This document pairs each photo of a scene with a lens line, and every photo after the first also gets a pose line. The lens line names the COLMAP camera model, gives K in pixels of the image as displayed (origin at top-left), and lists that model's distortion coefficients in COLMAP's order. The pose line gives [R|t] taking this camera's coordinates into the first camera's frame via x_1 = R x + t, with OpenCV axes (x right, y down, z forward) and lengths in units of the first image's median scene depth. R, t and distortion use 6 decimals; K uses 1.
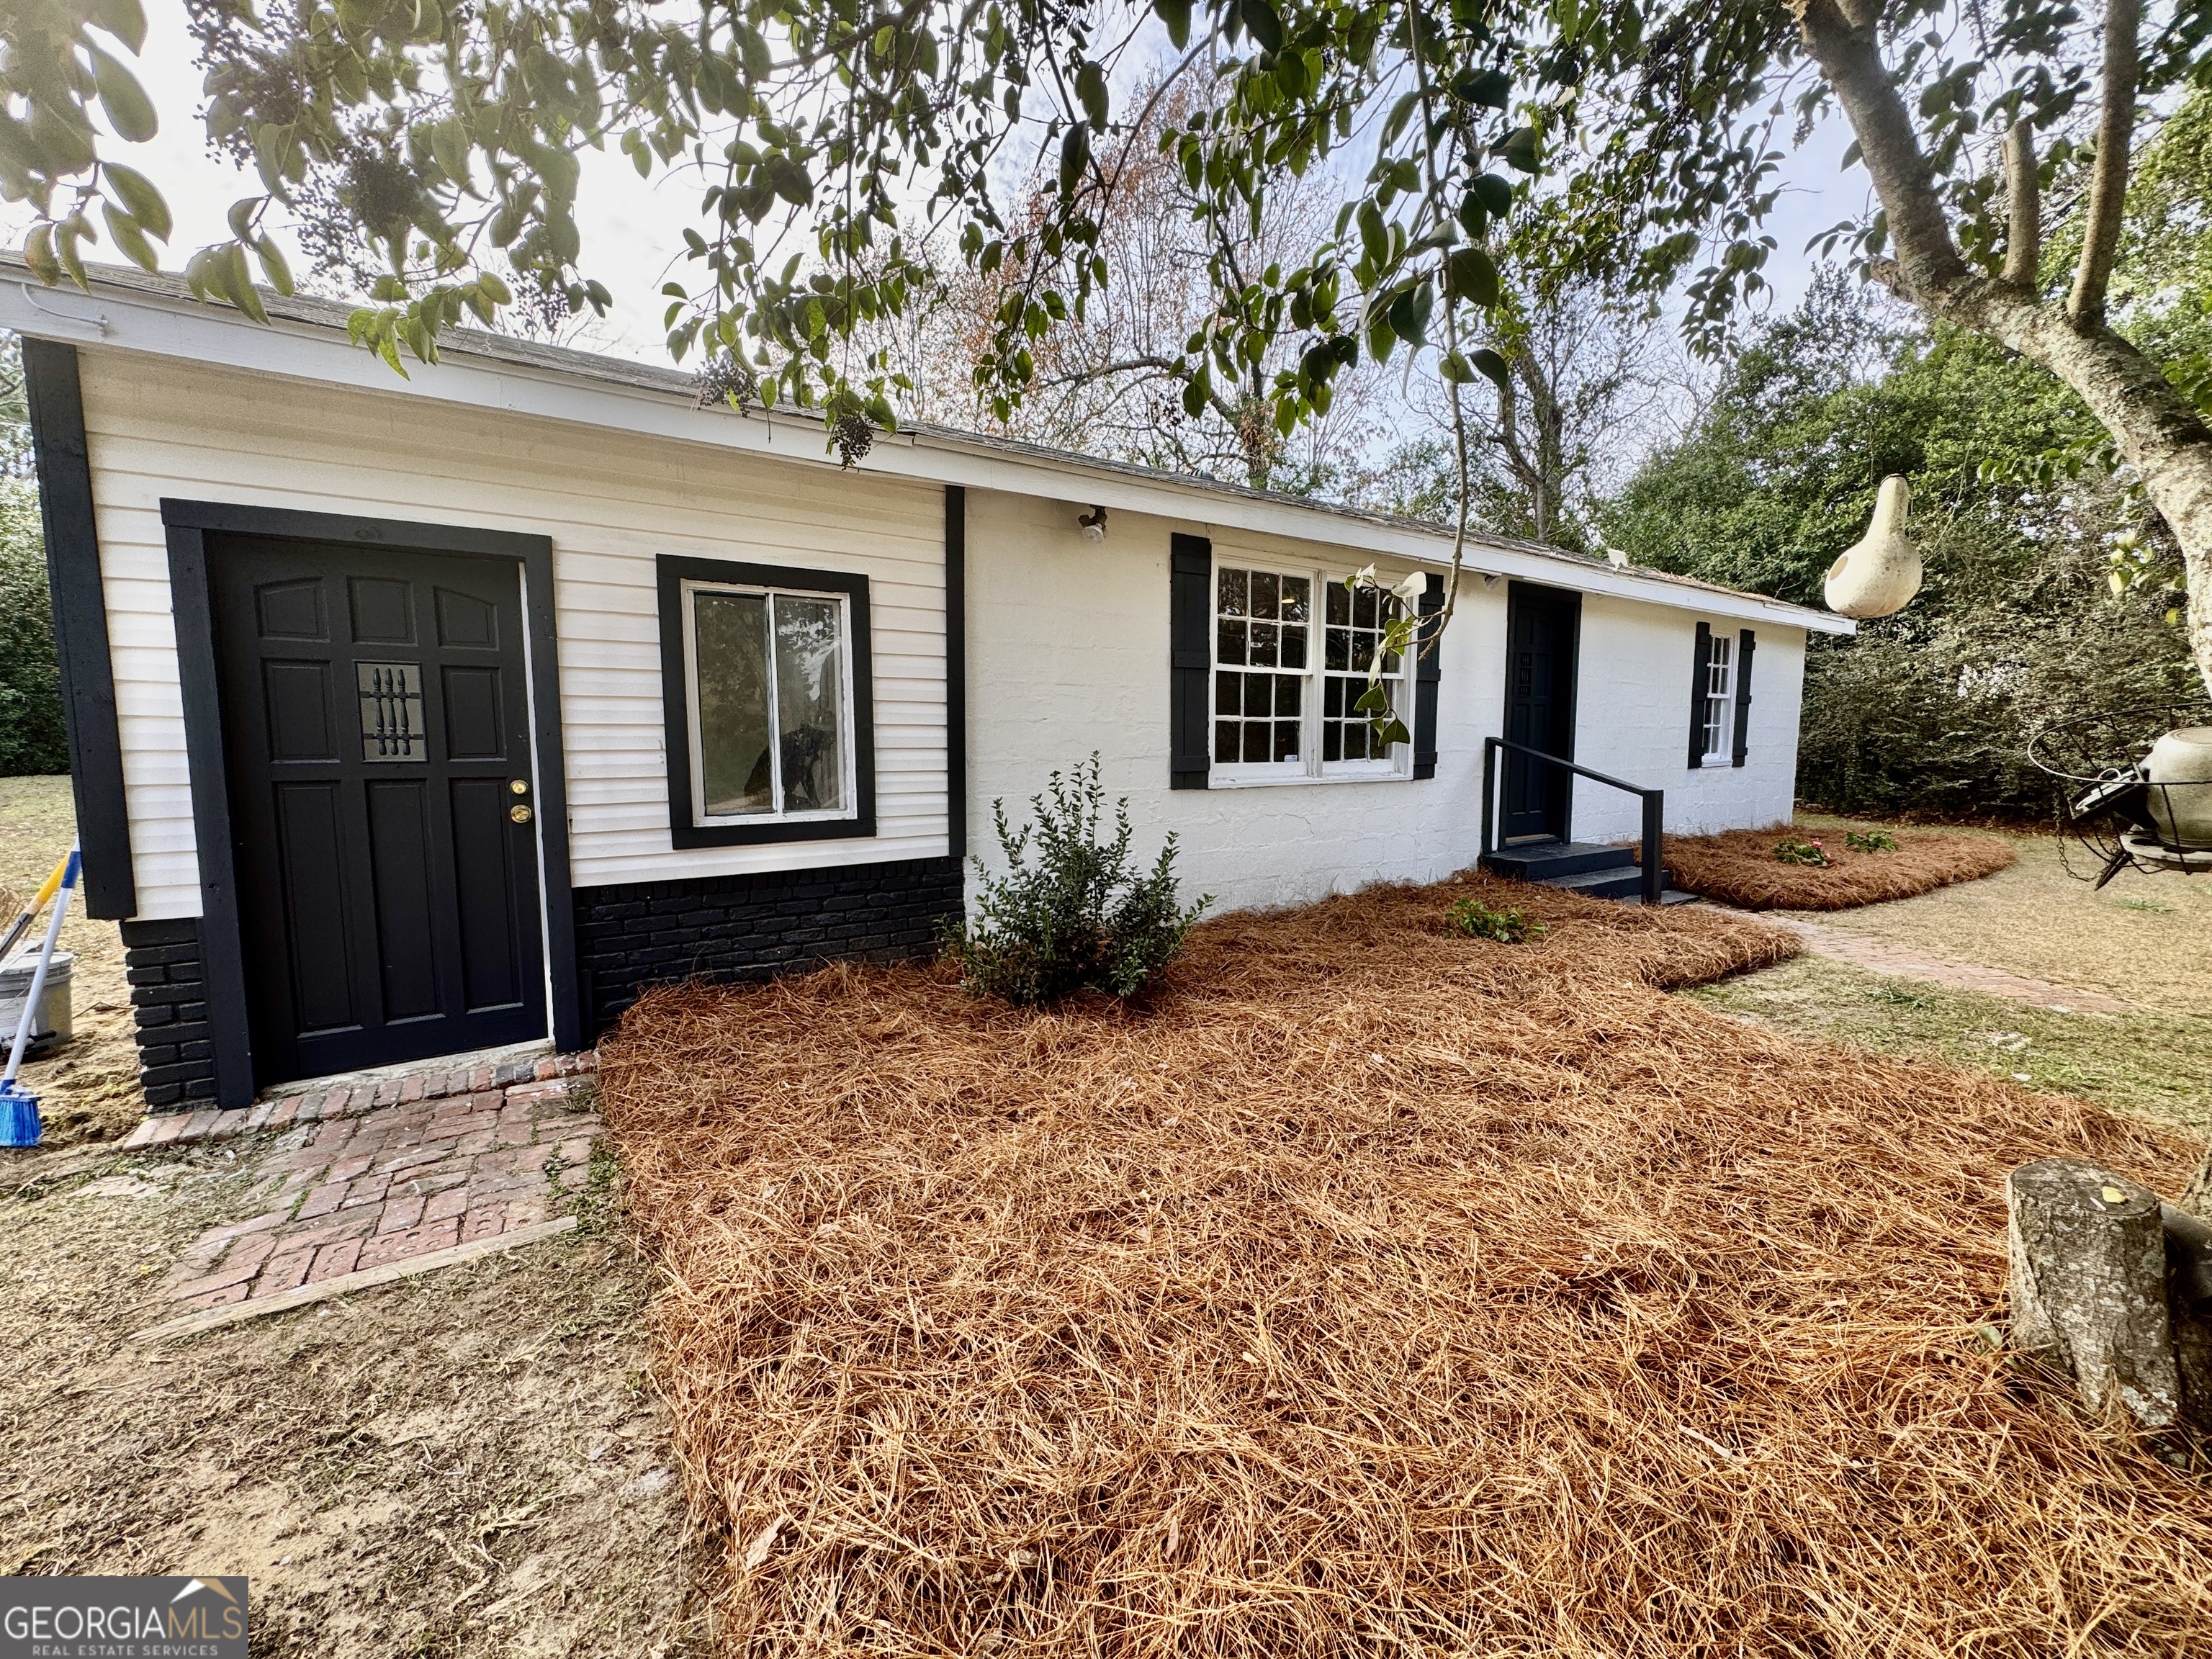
lens RADIAL K [[885.6, 0, 1102.4], [0, 885.6, 825.5], [0, 0, 1]] dist [0.000177, 0.000044]
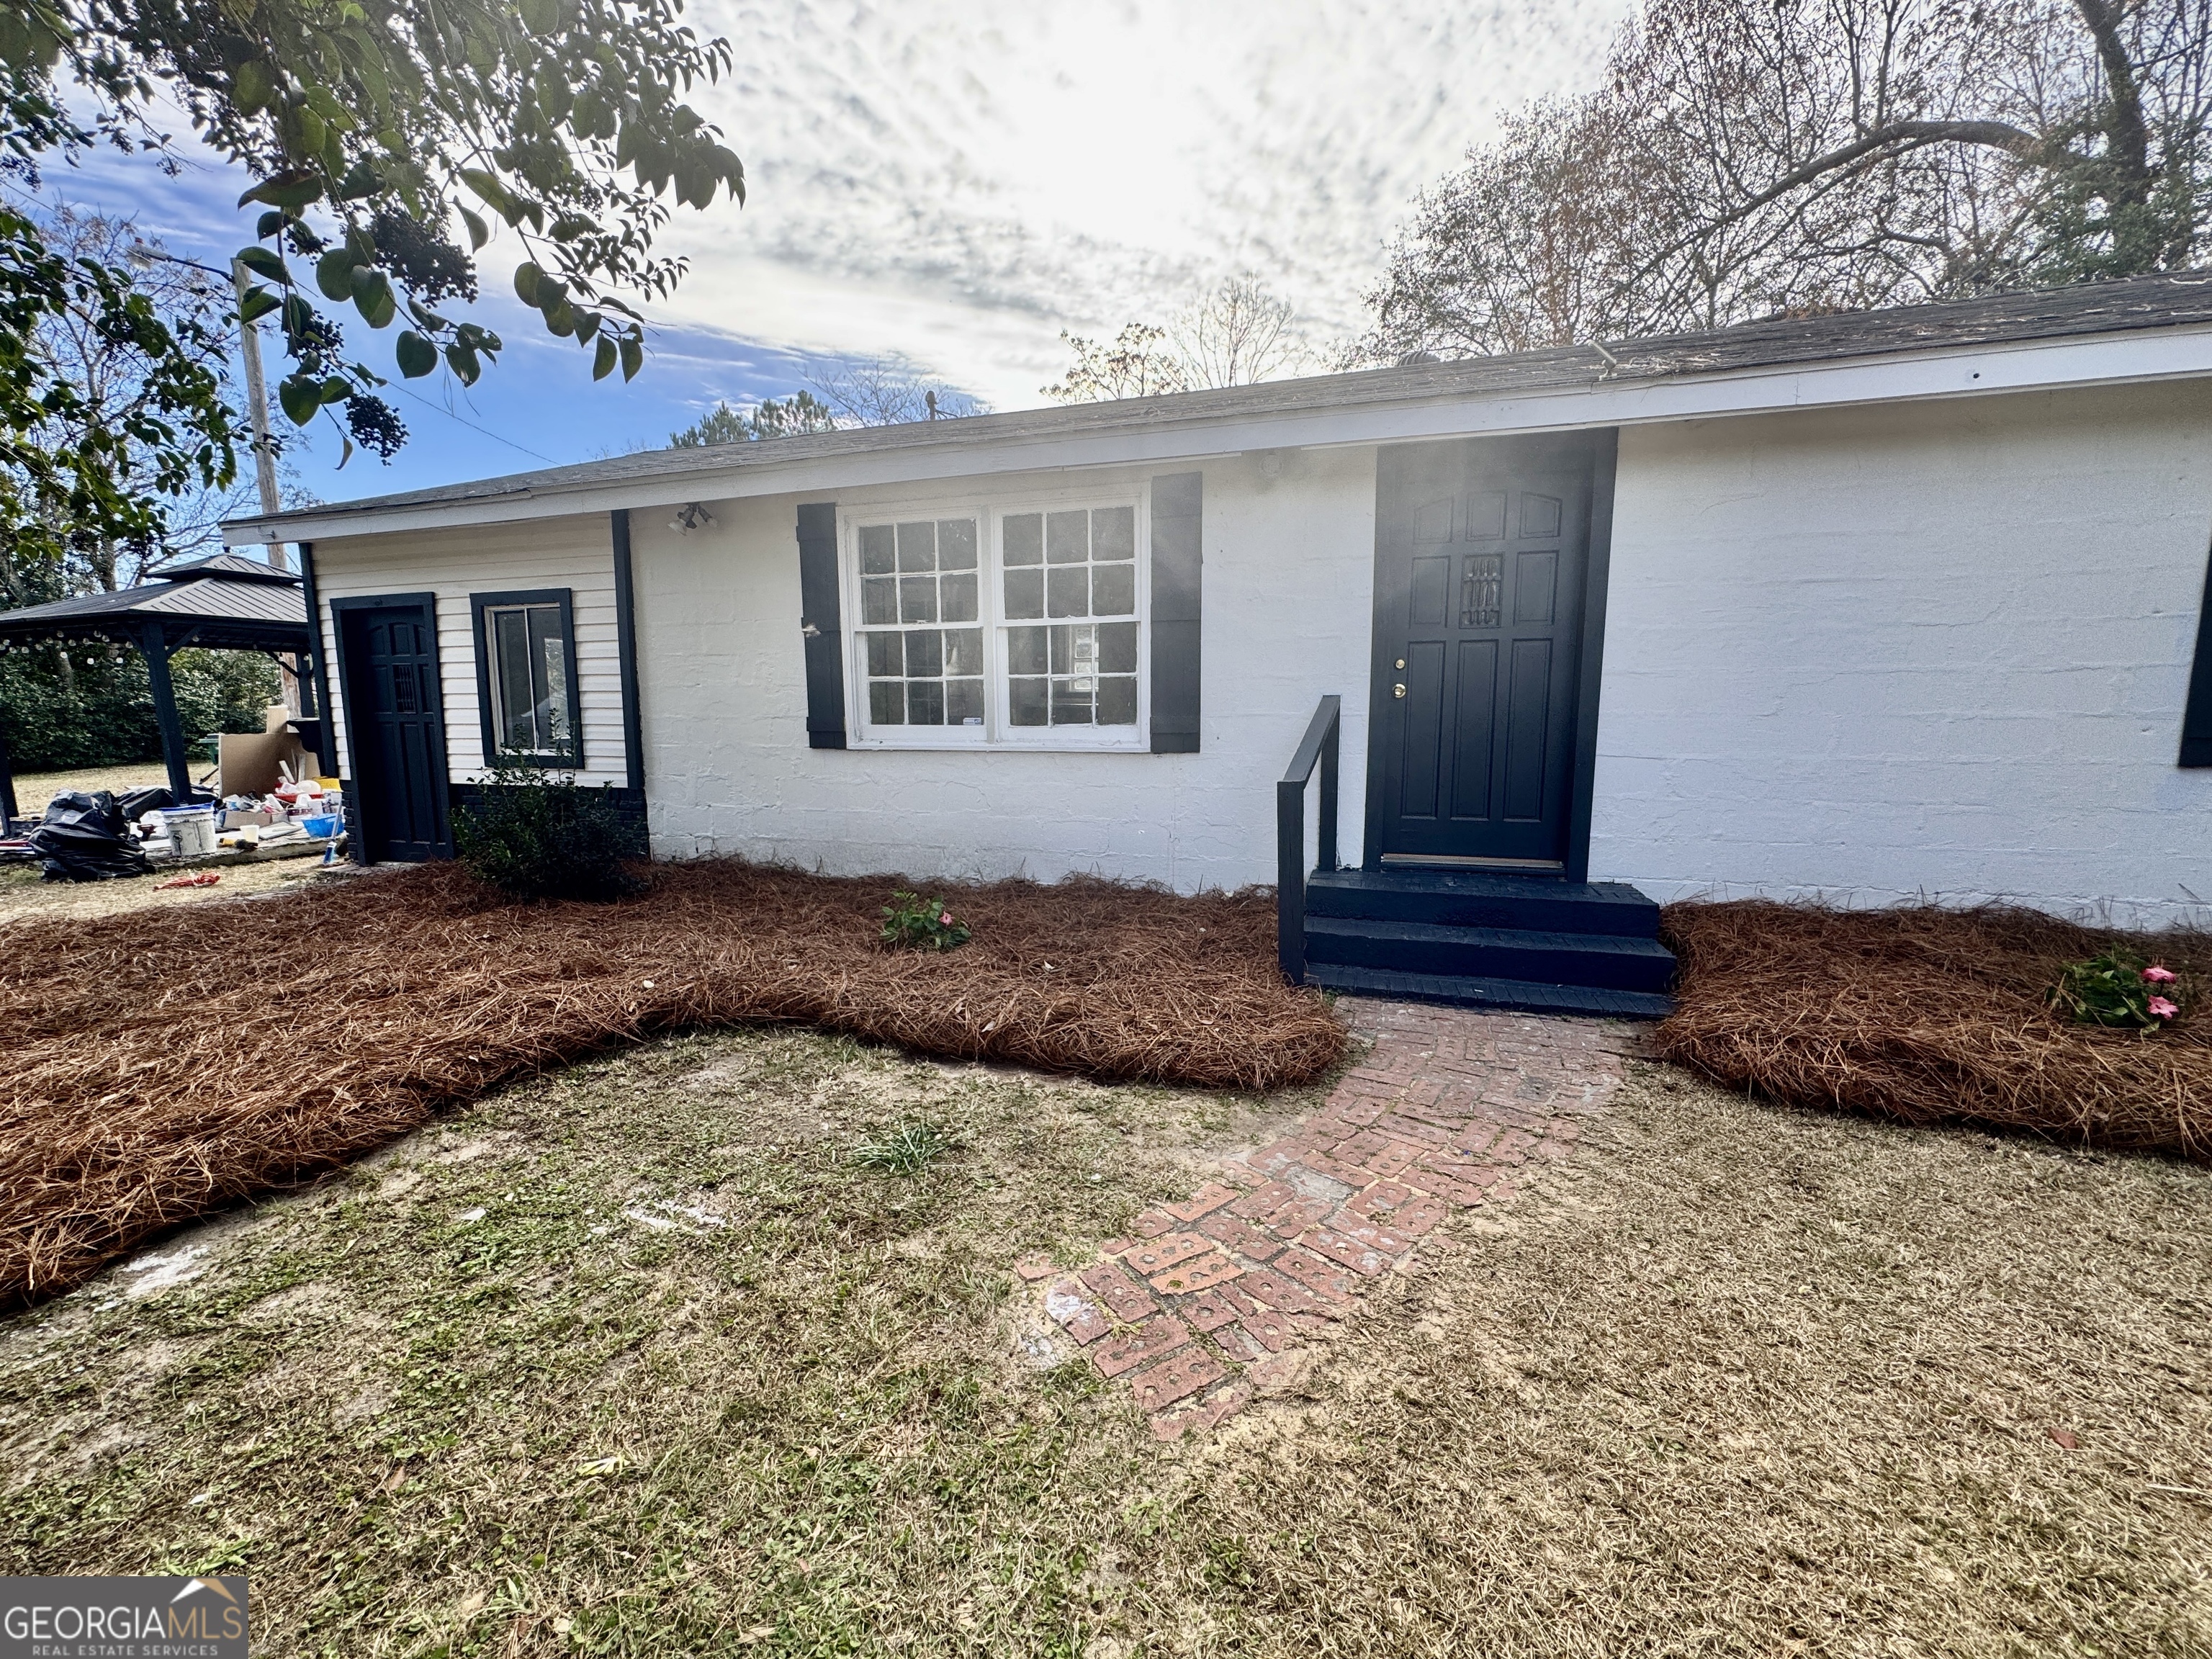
lens RADIAL K [[884.7, 0, 1102.2], [0, 884.7, 825.5], [0, 0, 1]] dist [0.000353, 0.000105]
pose [[0.631234, 0.120280, -0.766209, 1.897253], [-0.066462, 0.992657, 0.101073, -0.133250], [0.772739, -0.012877, 0.634593, 0.985921]]
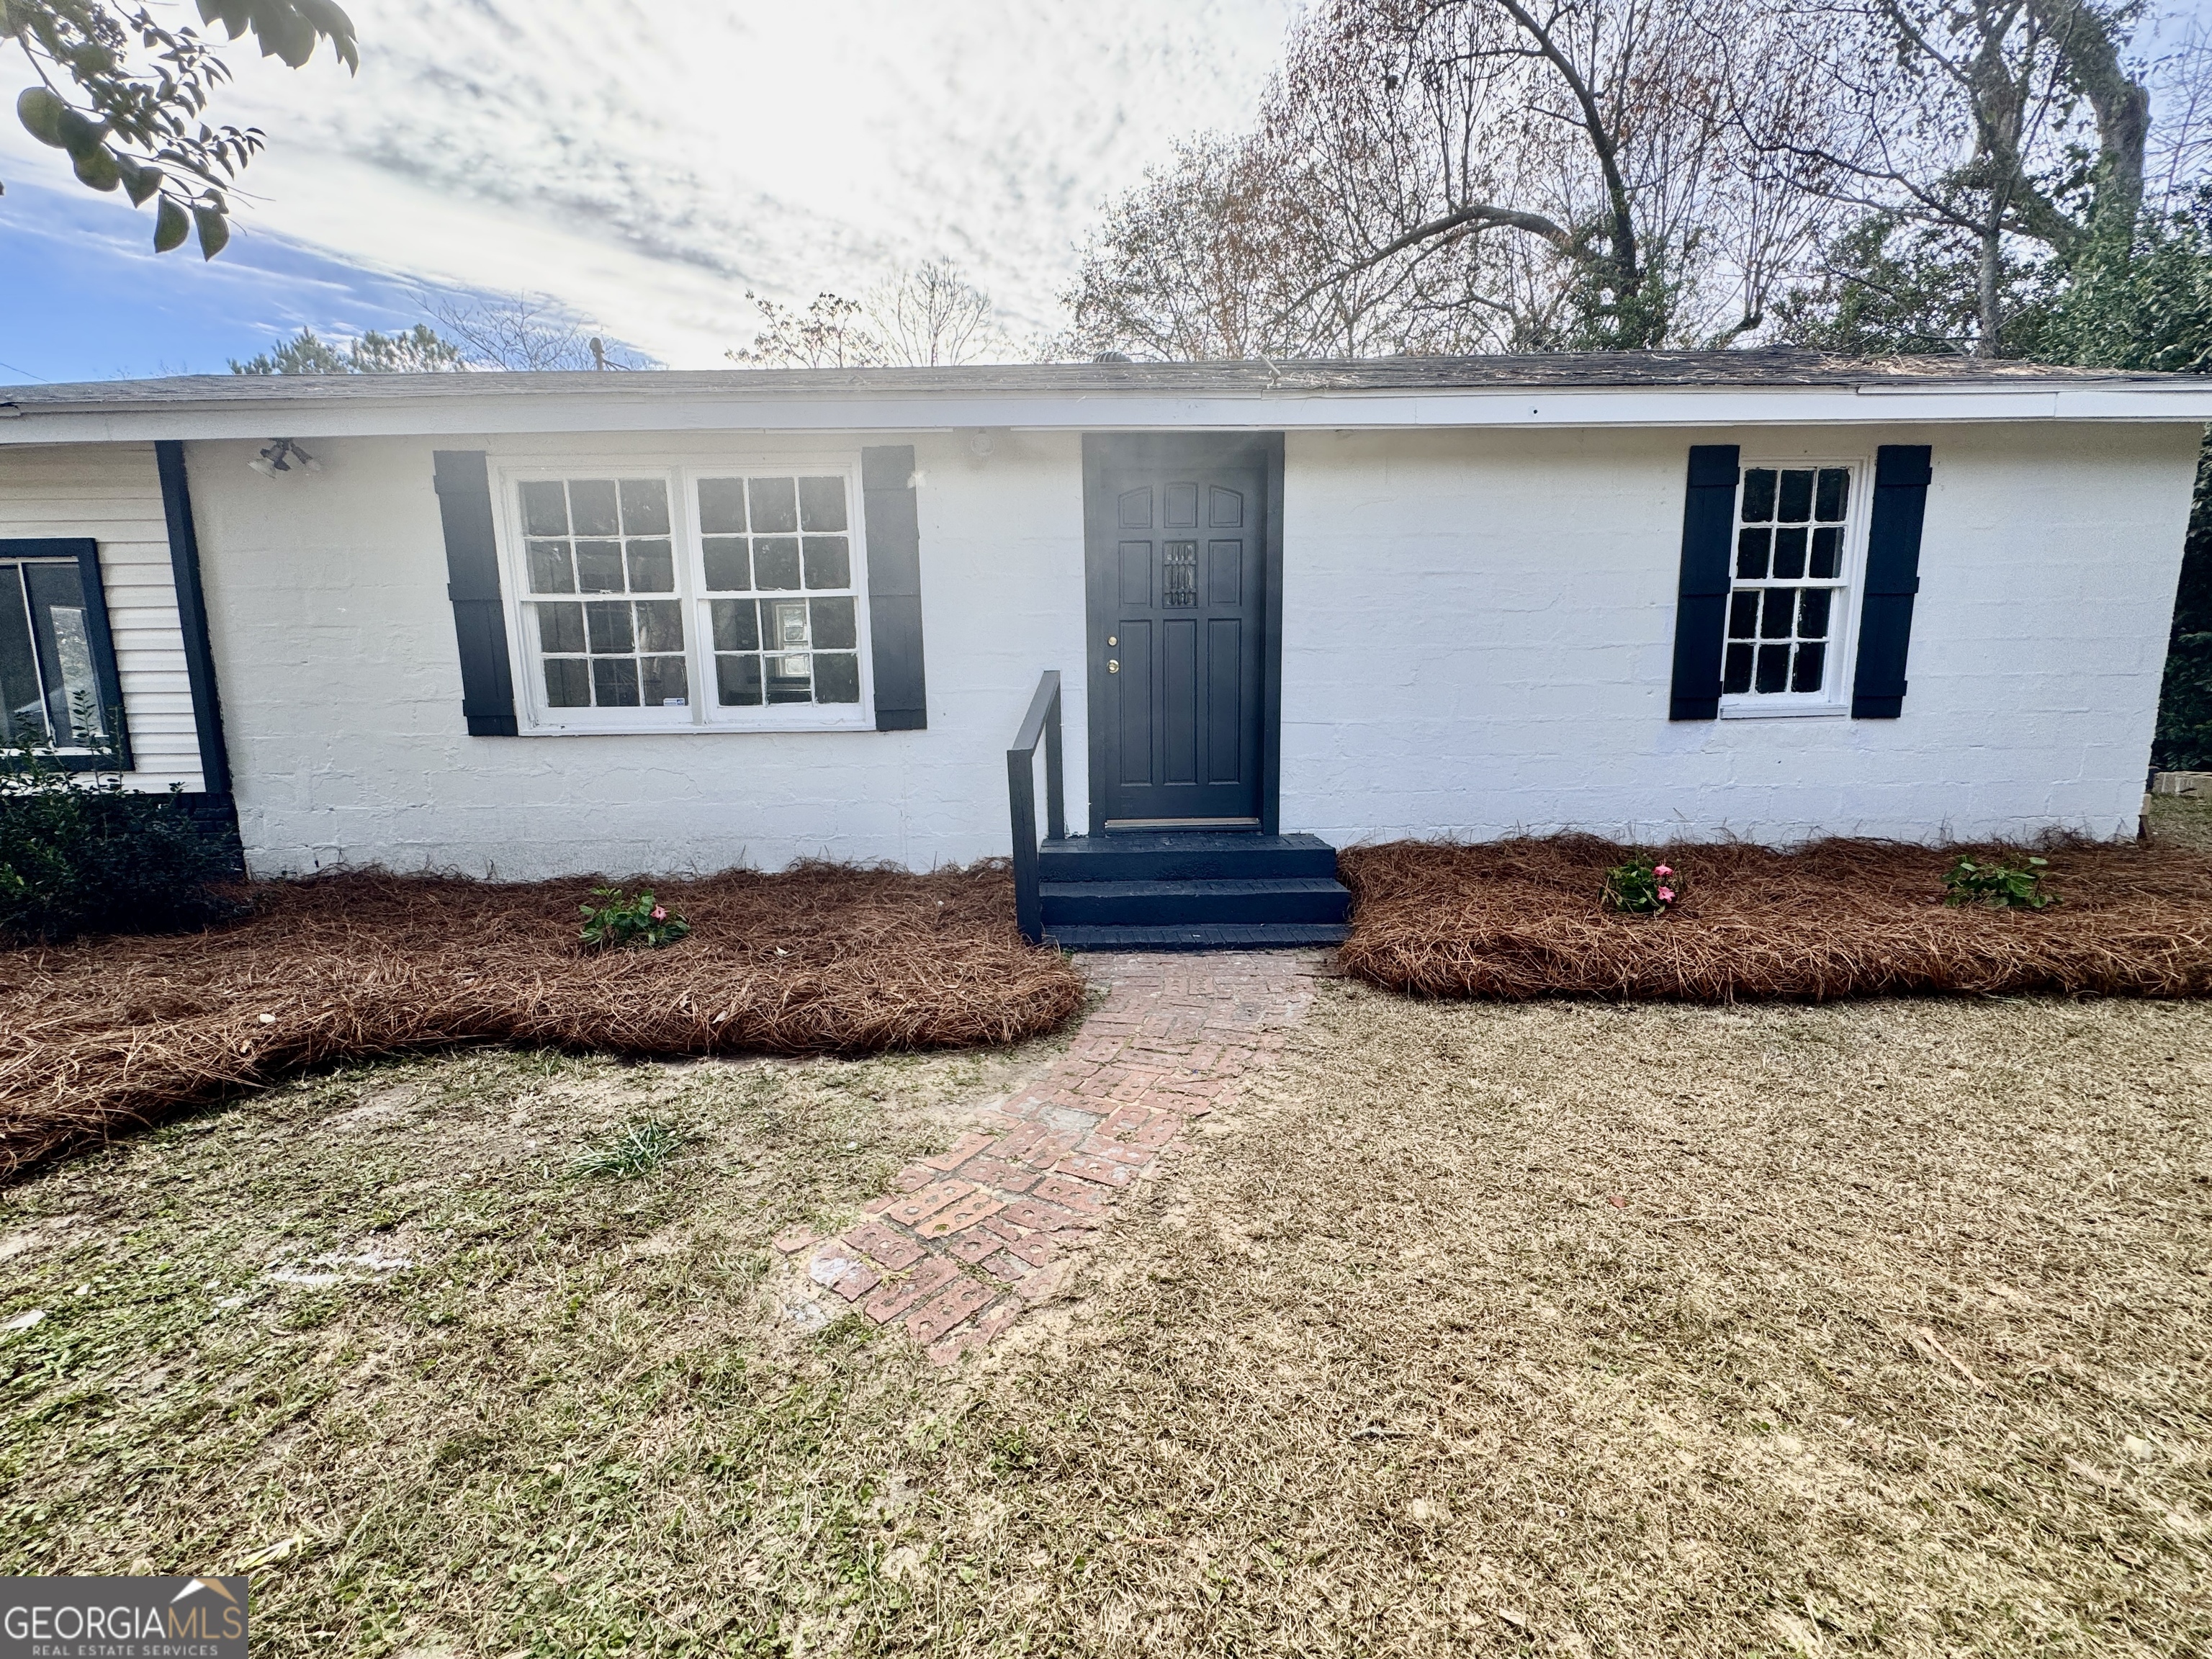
lens RADIAL K [[884.7, 0, 1102.2], [0, 884.7, 825.5], [0, 0, 1]] dist [0.000353, 0.000105]
pose [[0.838664, 0.087513, -0.537573, 1.905598], [-0.042427, 0.994505, 0.095709, -0.107559], [0.542995, -0.057460, 0.837768, 0.963326]]
